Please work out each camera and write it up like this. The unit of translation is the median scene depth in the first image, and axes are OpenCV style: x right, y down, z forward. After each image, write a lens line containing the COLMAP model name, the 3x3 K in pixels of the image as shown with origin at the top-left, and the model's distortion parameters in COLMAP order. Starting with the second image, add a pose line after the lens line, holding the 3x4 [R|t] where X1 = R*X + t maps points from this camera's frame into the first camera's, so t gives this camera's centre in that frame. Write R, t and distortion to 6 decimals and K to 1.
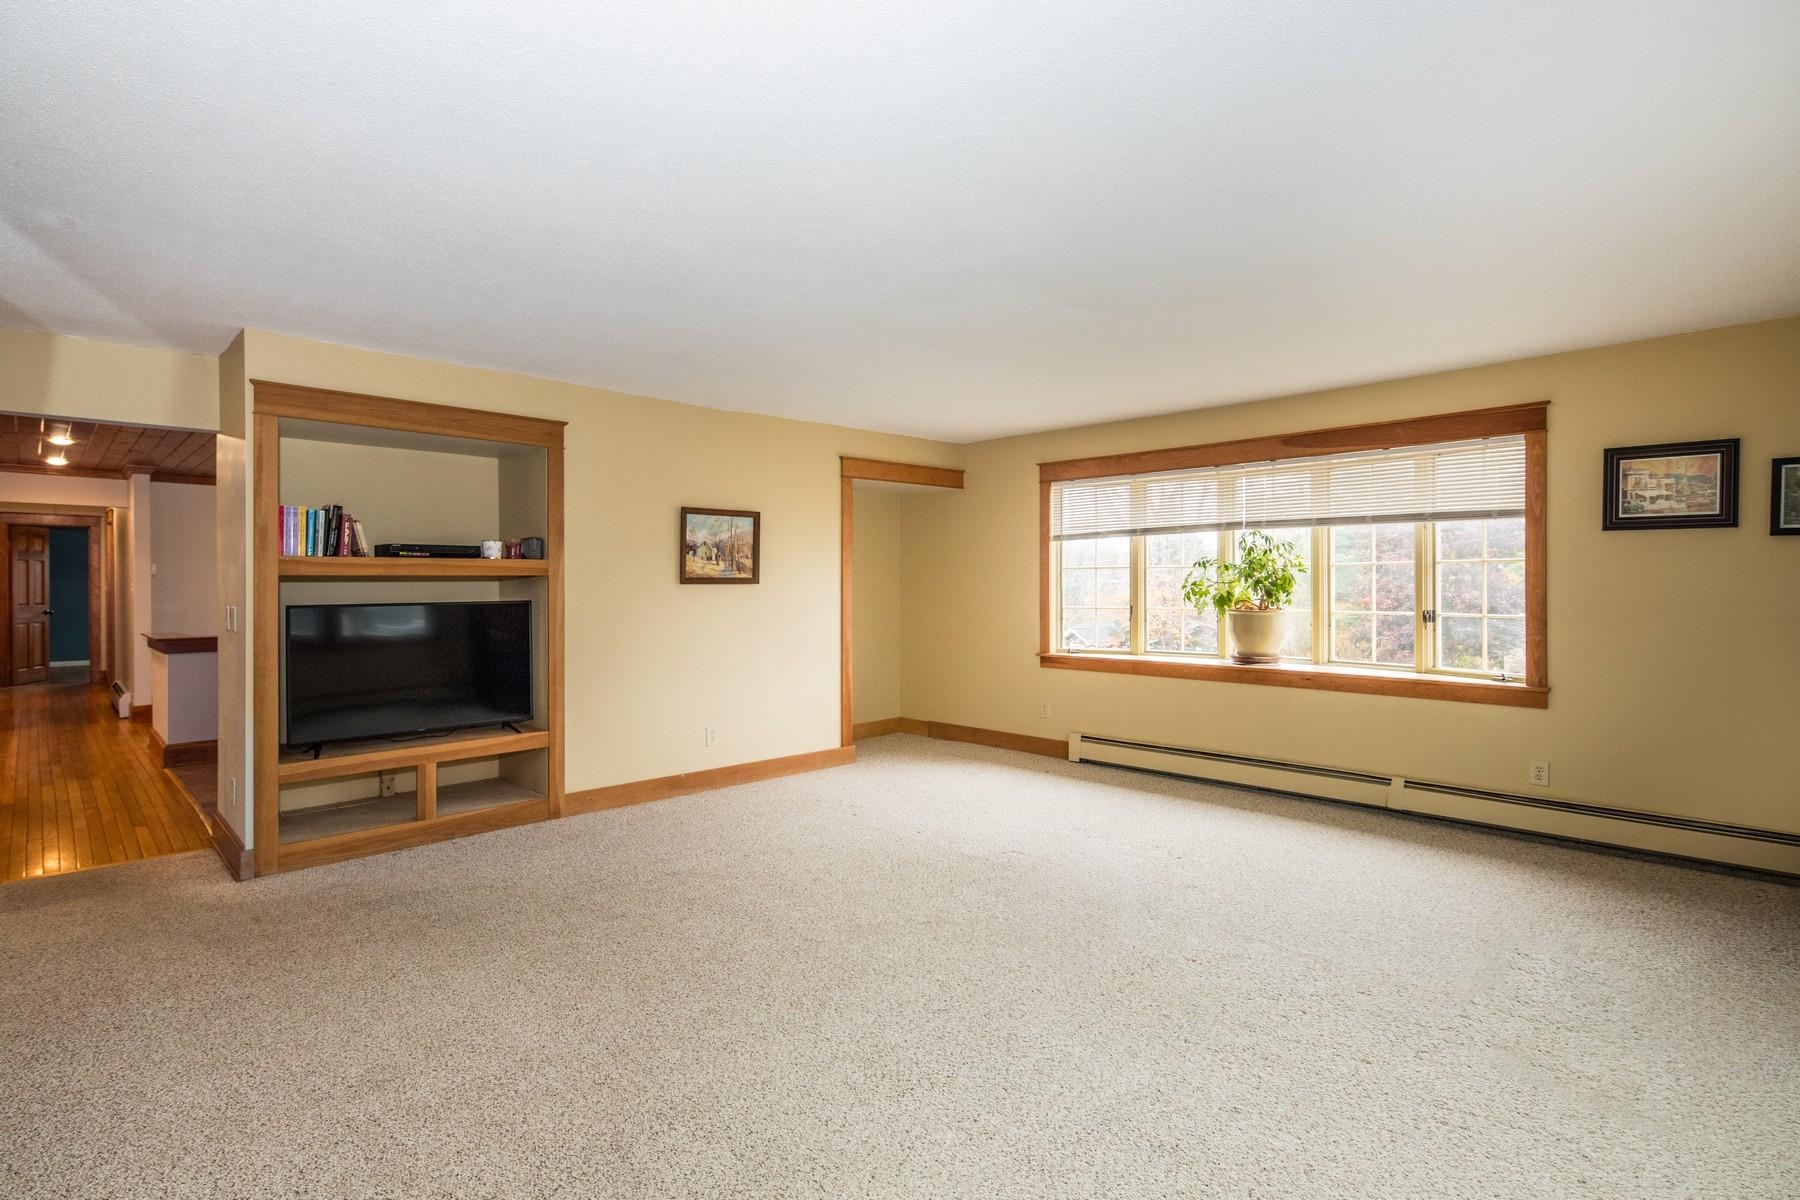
lens RADIAL K [[886.5, 0, 905.1], [0, 886.5, 597.8], [0, 0, 1]] dist [-0.000855, 0.002125]
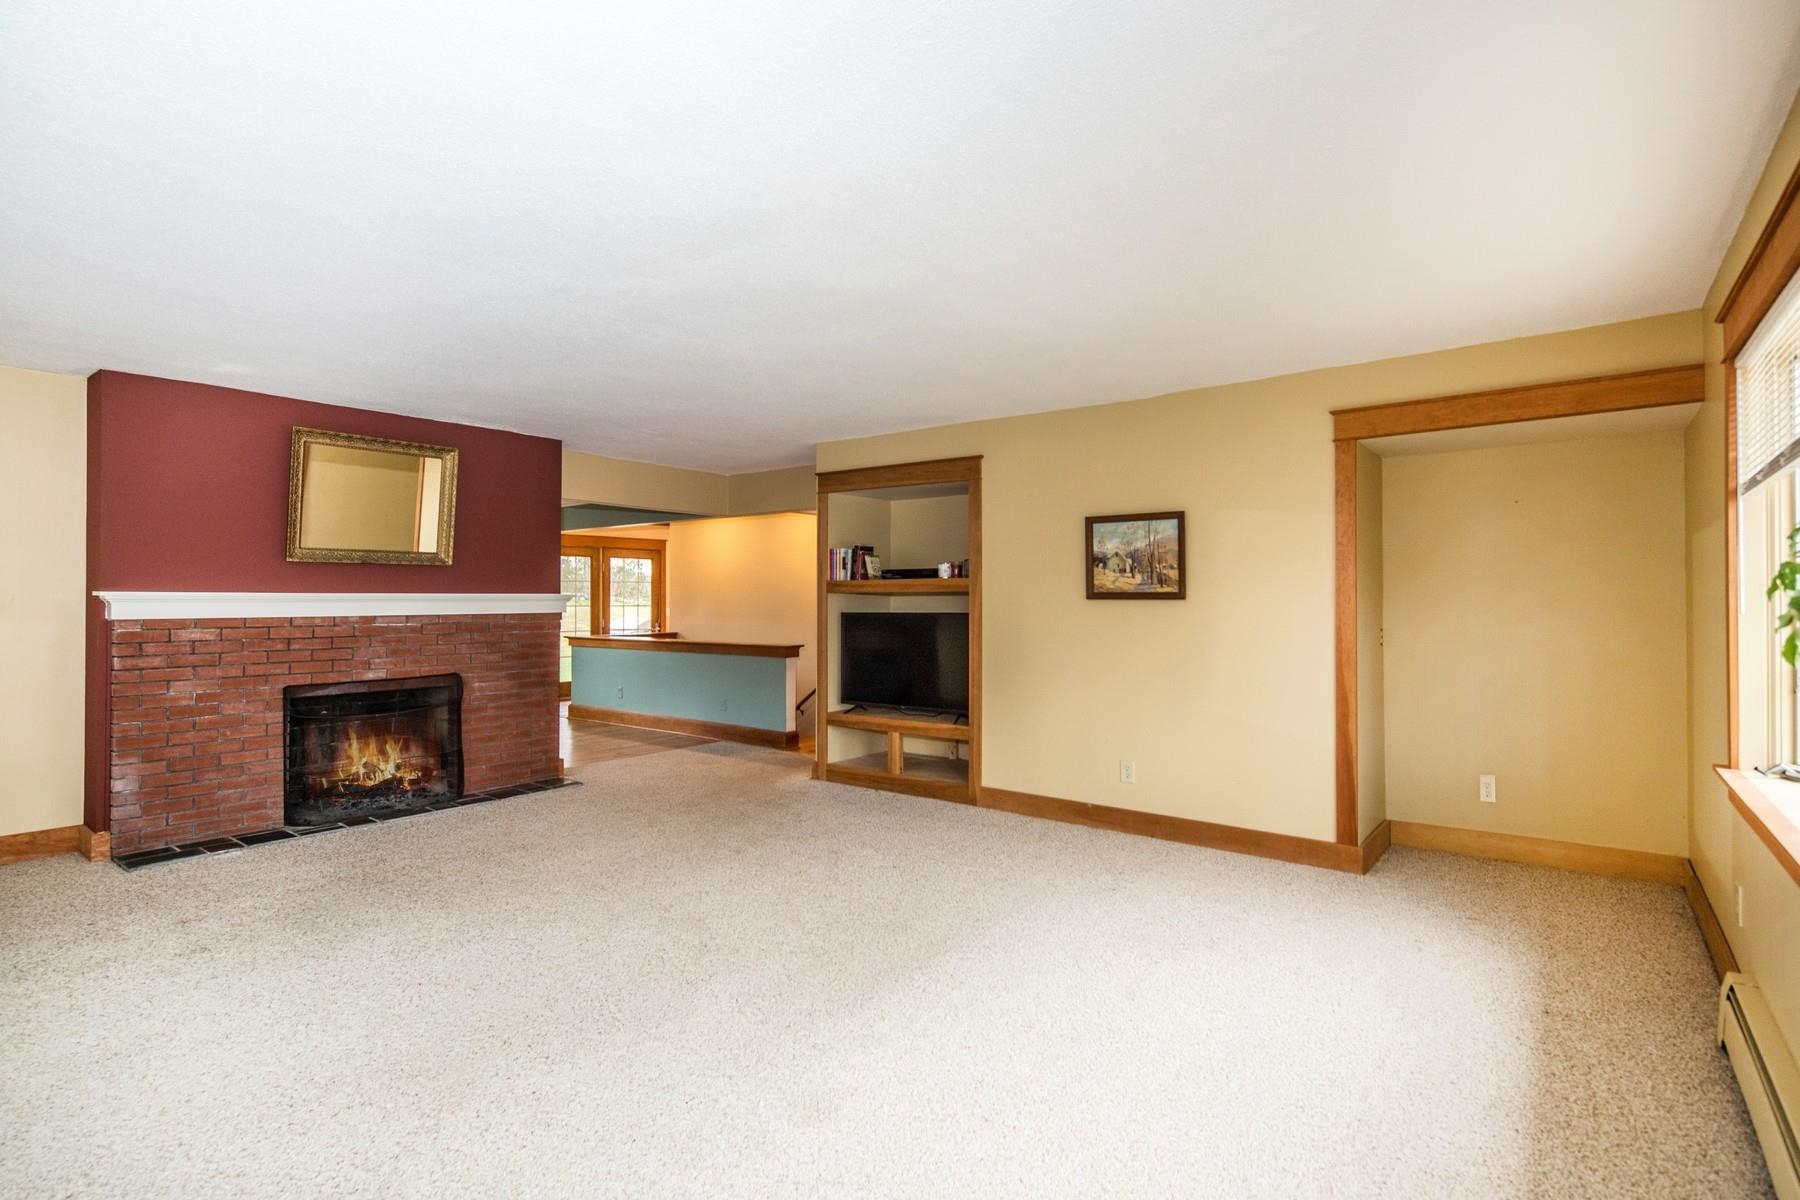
lens RADIAL K [[886.5, 0, 910.1], [0, 886.5, 593.1], [0, 0, 1]] dist [-0.000855, 0.002125]
pose [[0.123250, -0.003724, -0.992369, 0.640360], [-0.017245, 0.999834, -0.005894, -0.013215], [0.992226, 0.017840, 0.123165, 0.685072]]
